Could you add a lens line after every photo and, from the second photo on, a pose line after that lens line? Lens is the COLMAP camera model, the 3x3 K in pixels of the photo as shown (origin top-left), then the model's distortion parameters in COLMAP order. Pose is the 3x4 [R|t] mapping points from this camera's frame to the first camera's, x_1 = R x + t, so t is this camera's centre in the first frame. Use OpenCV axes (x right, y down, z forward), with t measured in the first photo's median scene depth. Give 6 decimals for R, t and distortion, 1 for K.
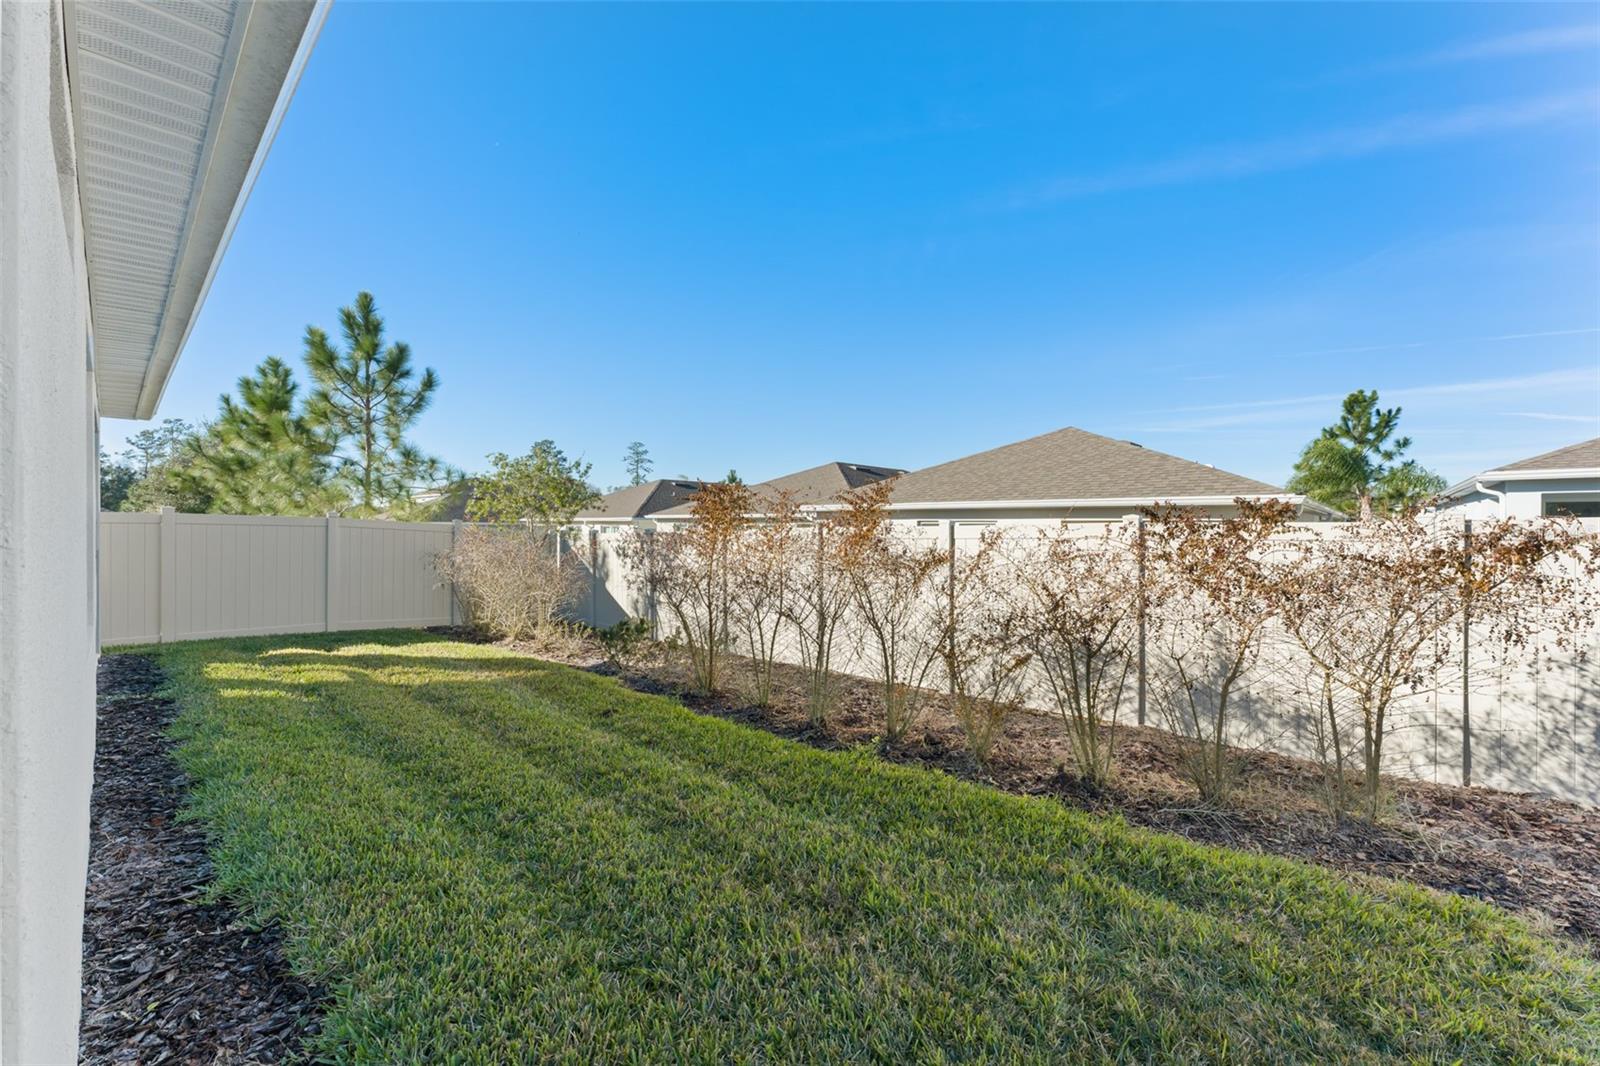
lens RADIAL K [[637.0, 0, 790.1], [0, 637.0, 540.0], [0, 0, 1]] dist [0.000946, -0.000334]
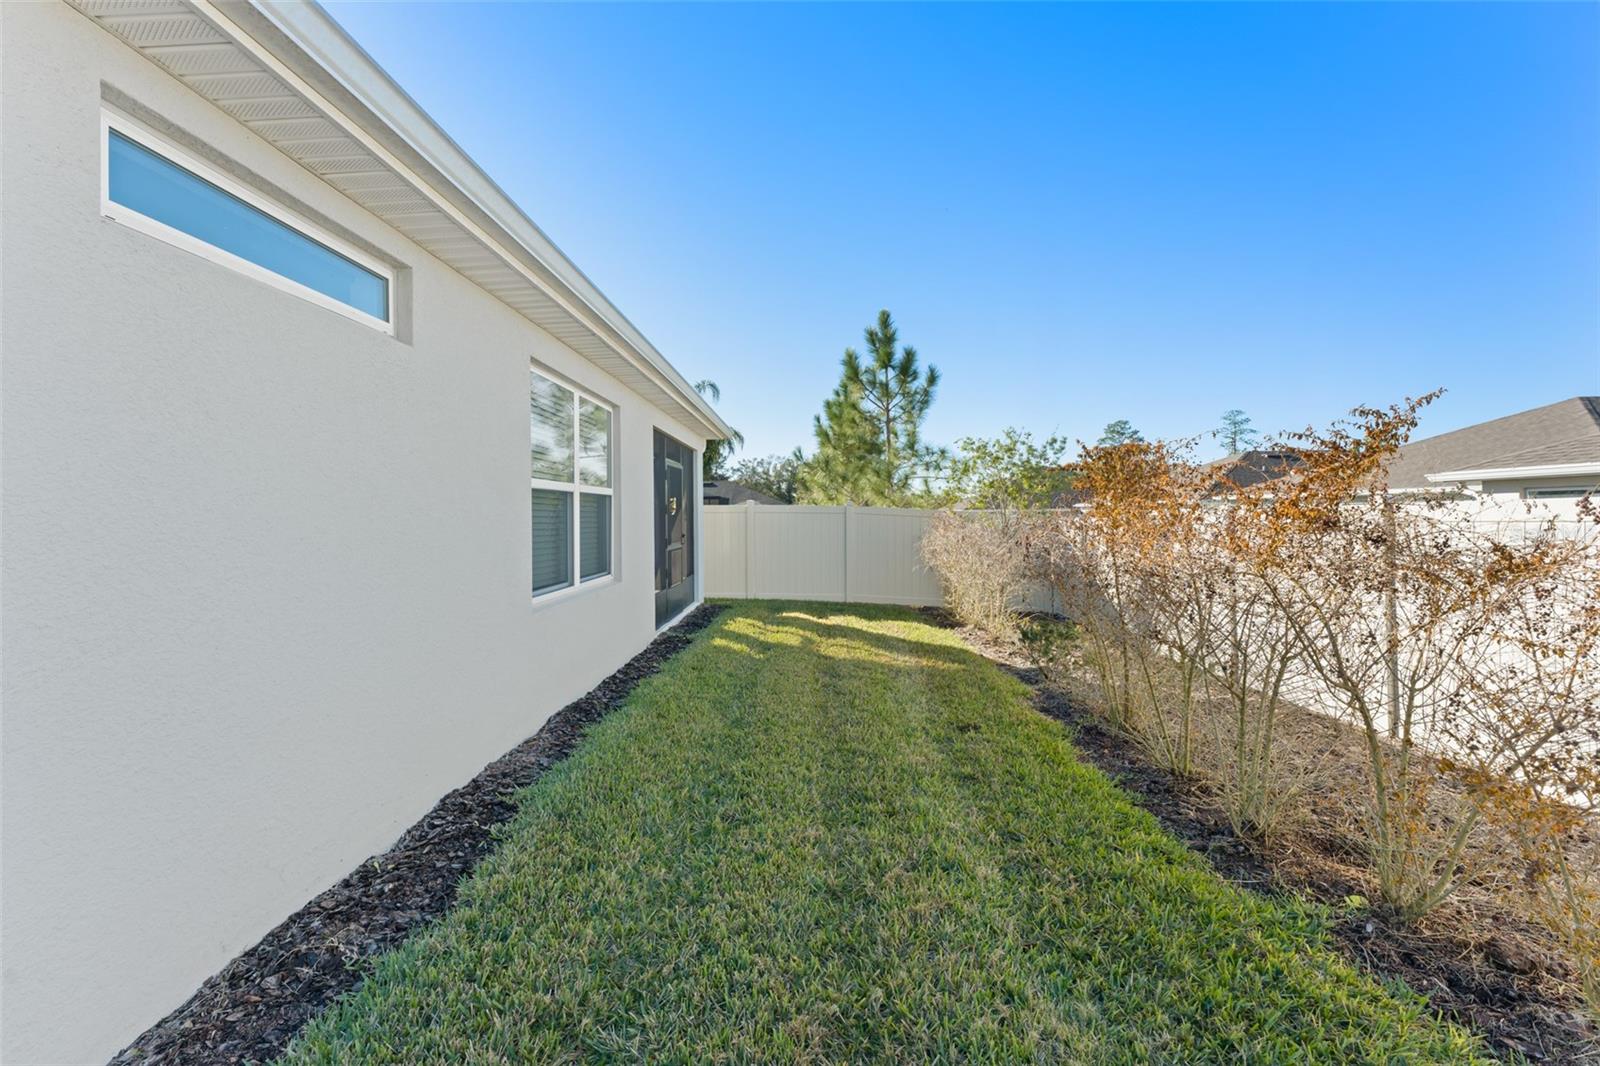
lens RADIAL K [[639.9, 0, 796.7], [0, 639.9, 515.3], [0, 0, 1]] dist [-0.000723, -0.000433]
pose [[0.656187, -0.011326, -0.754513, 0.211004], [-0.002625, 0.999847, -0.017291, 0.005801], [0.754594, 0.013327, 0.656057, 0.274941]]
